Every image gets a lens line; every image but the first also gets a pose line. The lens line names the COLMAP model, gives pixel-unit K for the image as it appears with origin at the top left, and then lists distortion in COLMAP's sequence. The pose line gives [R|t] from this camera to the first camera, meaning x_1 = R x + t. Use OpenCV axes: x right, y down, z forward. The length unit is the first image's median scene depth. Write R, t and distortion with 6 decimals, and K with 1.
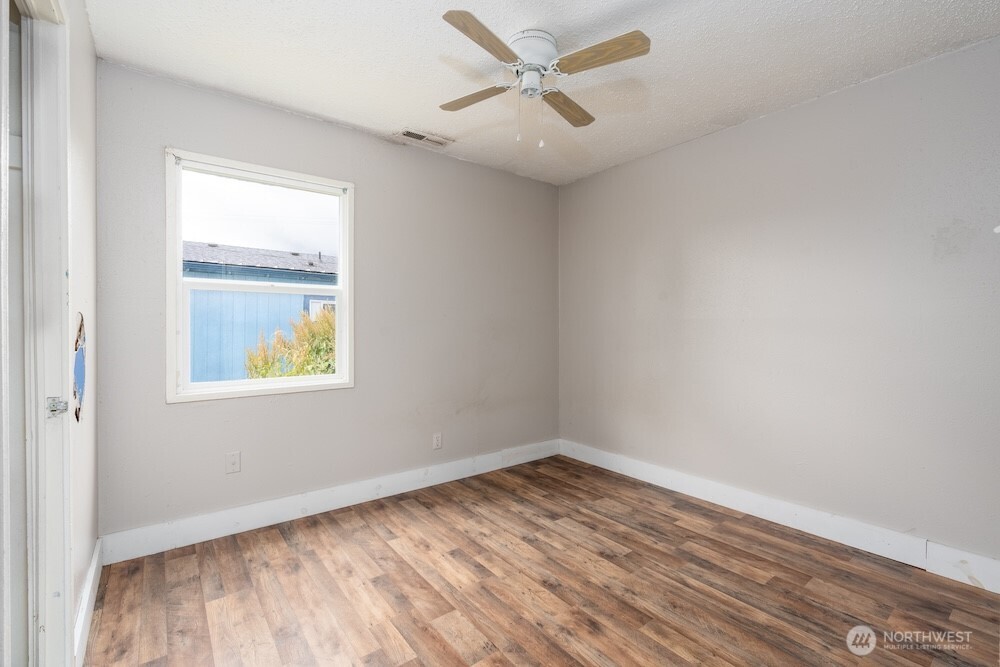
lens RADIAL K [[448.4, 0, 503.0], [0, 448.4, 332.8], [0, 0, 1]] dist [-0.012550, 0.004600]
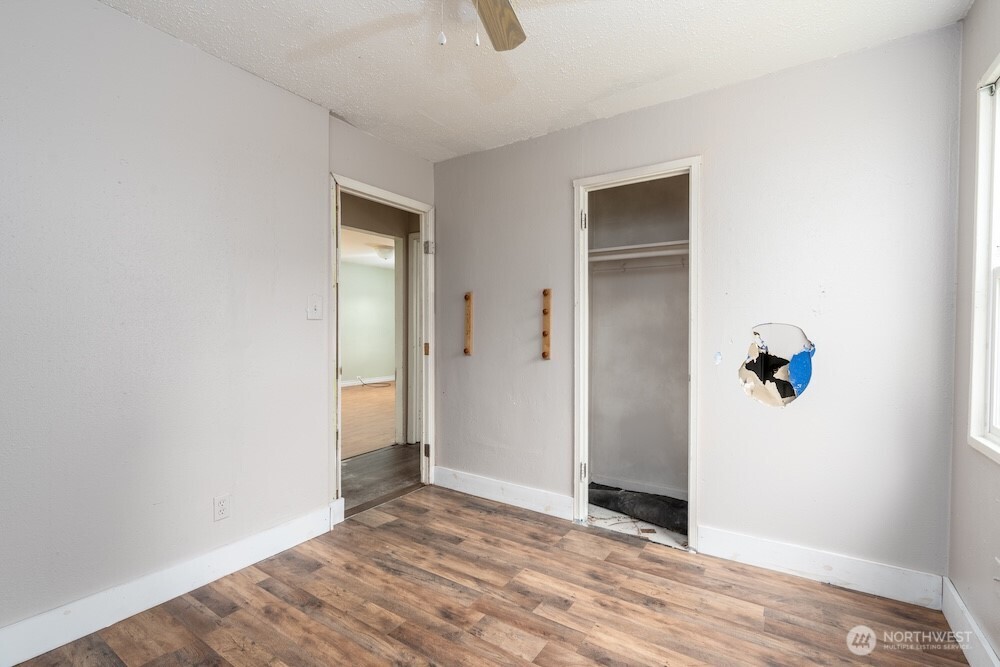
lens RADIAL K [[448.4, 0, 503.0], [0, 448.4, 340.7], [0, 0, 1]] dist [-0.012550, 0.004600]
pose [[-0.947330, -0.000144, -0.320260, 0.172503], [-0.012135, 0.999298, 0.035446, -0.021814], [0.320030, 0.037465, -0.946666, 1.371224]]
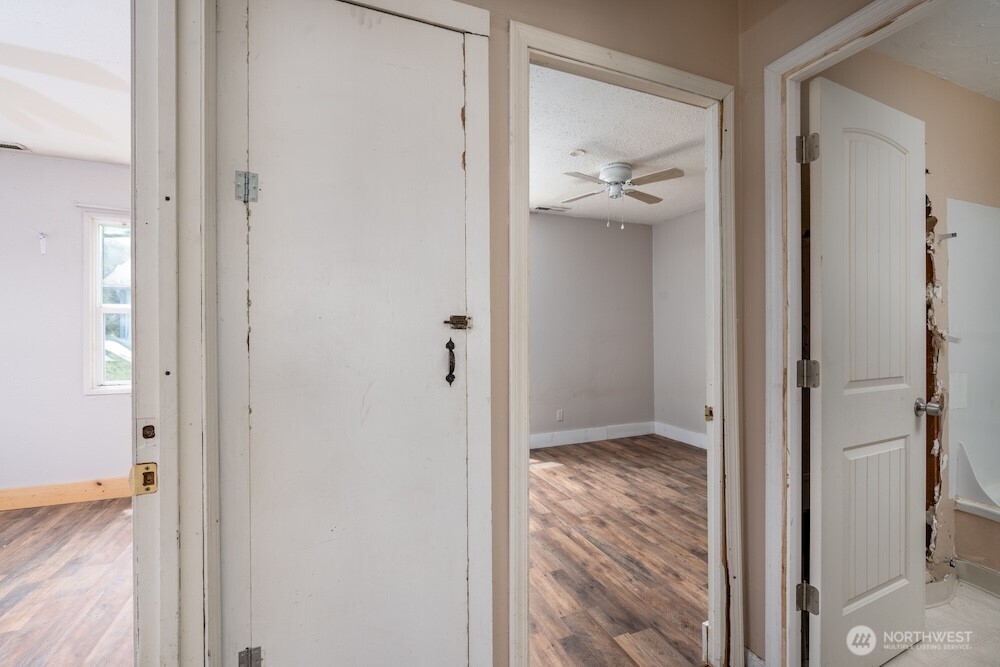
lens RADIAL K [[448.4, 0, 502.7], [0, 448.4, 328.4], [0, 0, 1]] dist [-0.012550, 0.004600]
pose [[0.964959, -0.008668, -0.262256, 0.076645], [0.004331, 0.999844, -0.017111, -0.017899], [0.262364, 0.015376, 0.964847, -0.604388]]
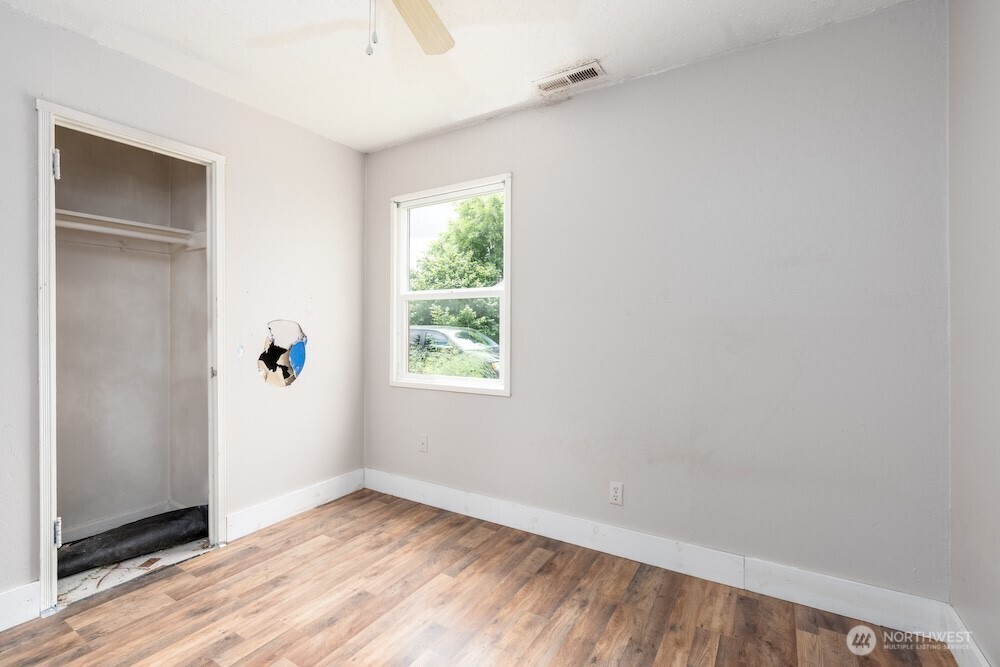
lens RADIAL K [[448.4, 0, 503.1], [0, 448.4, 328.3], [0, 0, 1]] dist [-0.012550, 0.004600]
pose [[0.351025, -0.000040, -0.936366, 0.616339], [-0.015276, 0.999867, -0.005770, -0.012703], [0.936242, 0.016329, 0.350977, 0.806614]]
